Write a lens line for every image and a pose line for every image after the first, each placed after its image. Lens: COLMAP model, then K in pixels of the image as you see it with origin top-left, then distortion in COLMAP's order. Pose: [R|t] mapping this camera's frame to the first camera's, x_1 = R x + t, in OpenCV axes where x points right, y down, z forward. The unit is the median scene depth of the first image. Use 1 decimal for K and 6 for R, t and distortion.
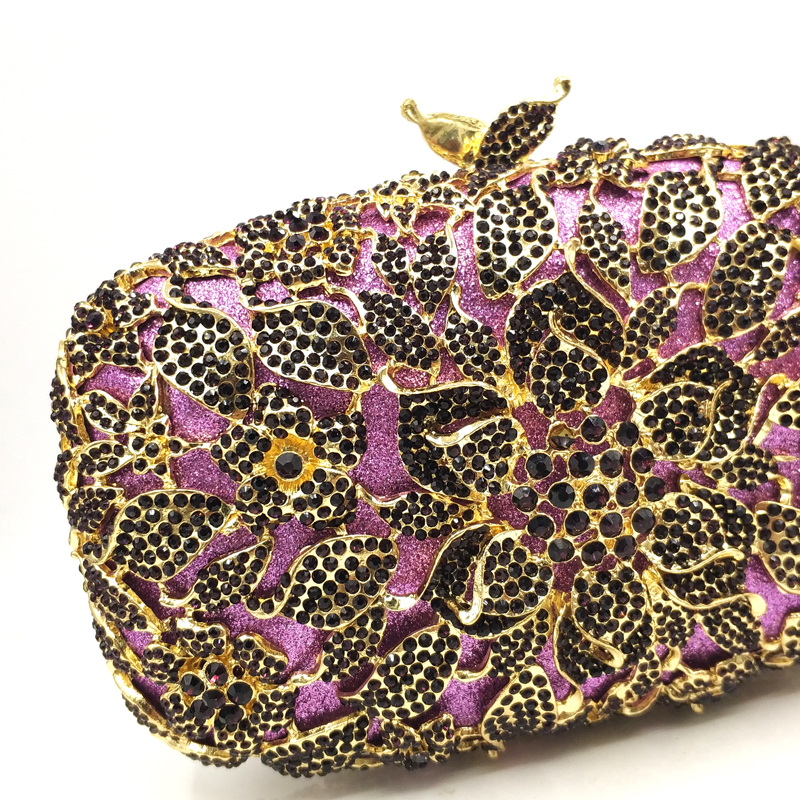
lens RADIAL K [[992.1, 0, 426.6], [0, 992.1, 397.6], [0, 0, 1]] dist [0.123869, 0.000000]
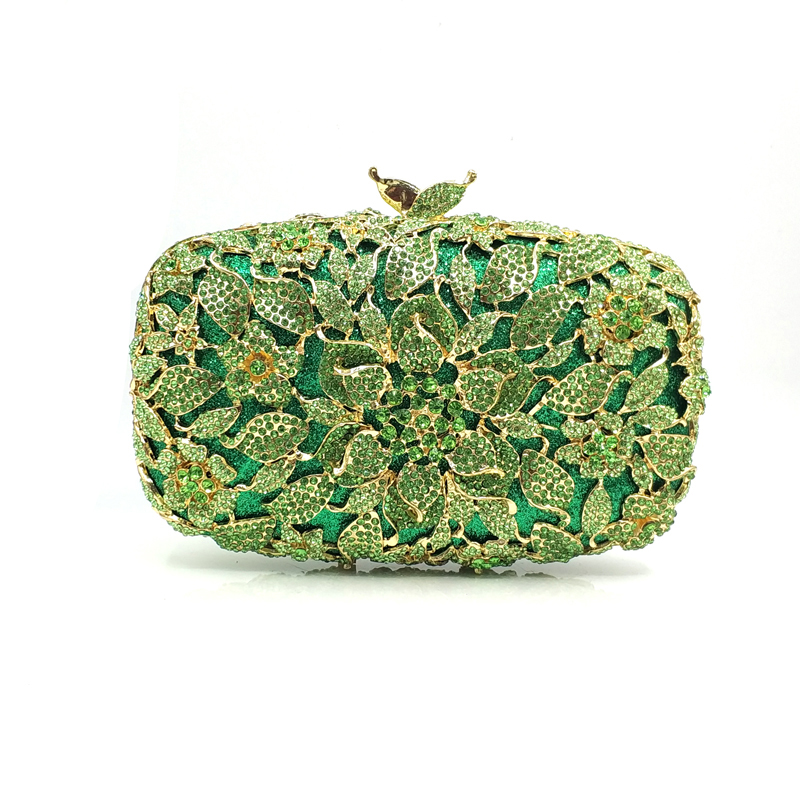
lens RADIAL K [[1277.1, 0, 358.5], [0, 1277.1, 391.8], [0, 0, 1]] dist [0.332582, 0.000000]
pose [[0.971083, 0.212309, -0.109187, 0.291642], [-0.208417, 0.976956, 0.046039, -0.031878], [0.116445, -0.021951, 0.992955, -1.241225]]
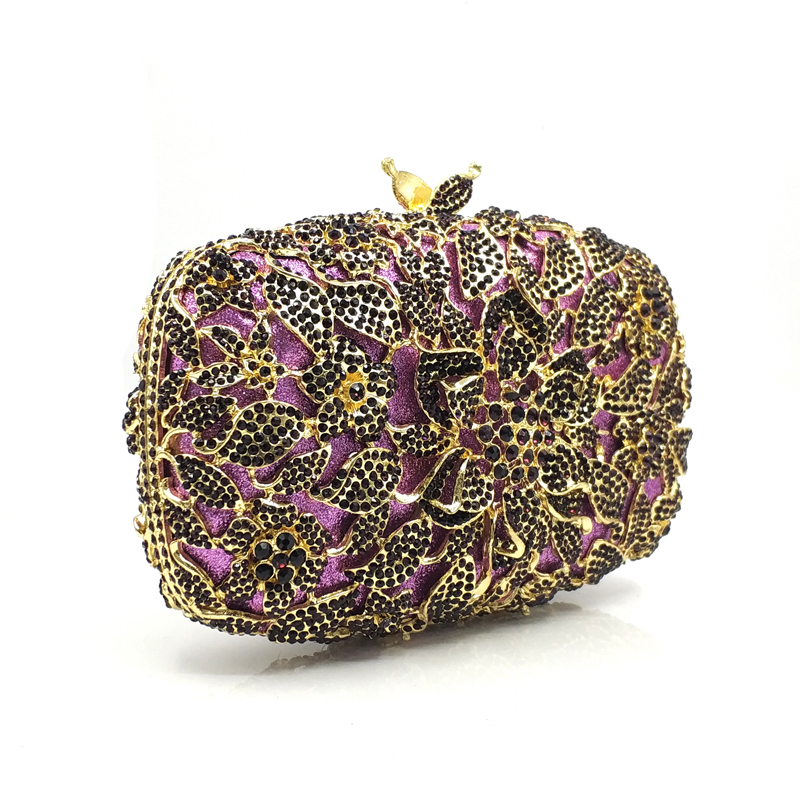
lens RADIAL K [[1284.5, 0, 364.5], [0, 1284.5, 420.5], [0, 0, 1]] dist [0.325882, 0.000000]
pose [[0.881207, 0.097292, 0.462611, -0.944657], [-0.045387, 0.991484, -0.122064, 0.322236], [-0.470547, 0.086567, 0.878118, -0.607699]]
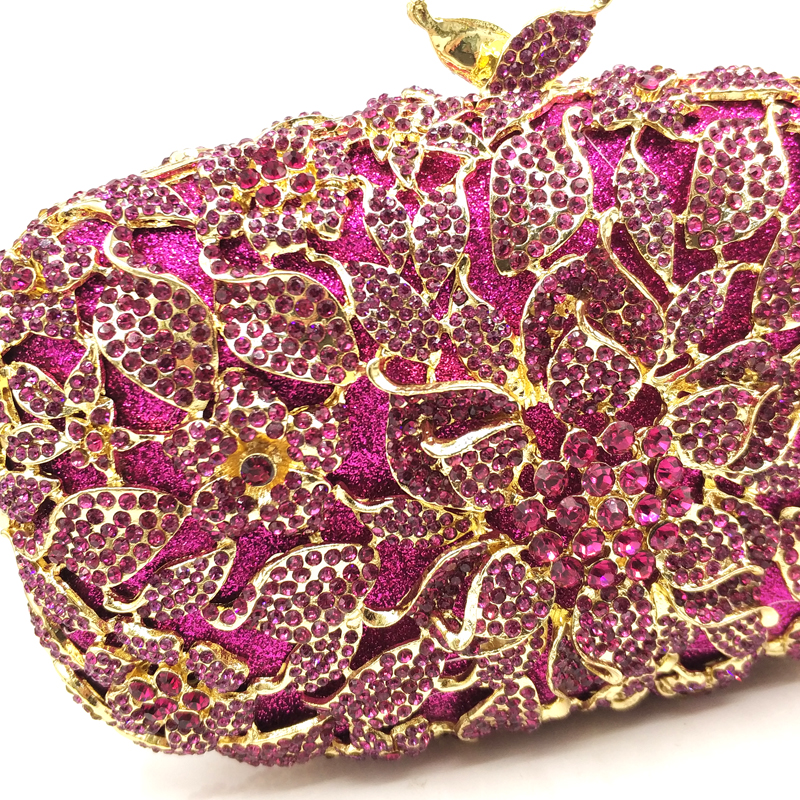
lens RADIAL K [[992.1, 0, 405.2], [0, 992.1, 393.2], [0, 0, 1]] dist [0.123869, 0.000000]
pose [[0.998364, 0.044616, 0.035773, -0.043936], [-0.050304, 0.982692, 0.178288, -0.146787], [-0.027199, -0.179796, 0.983328, 0.166250]]
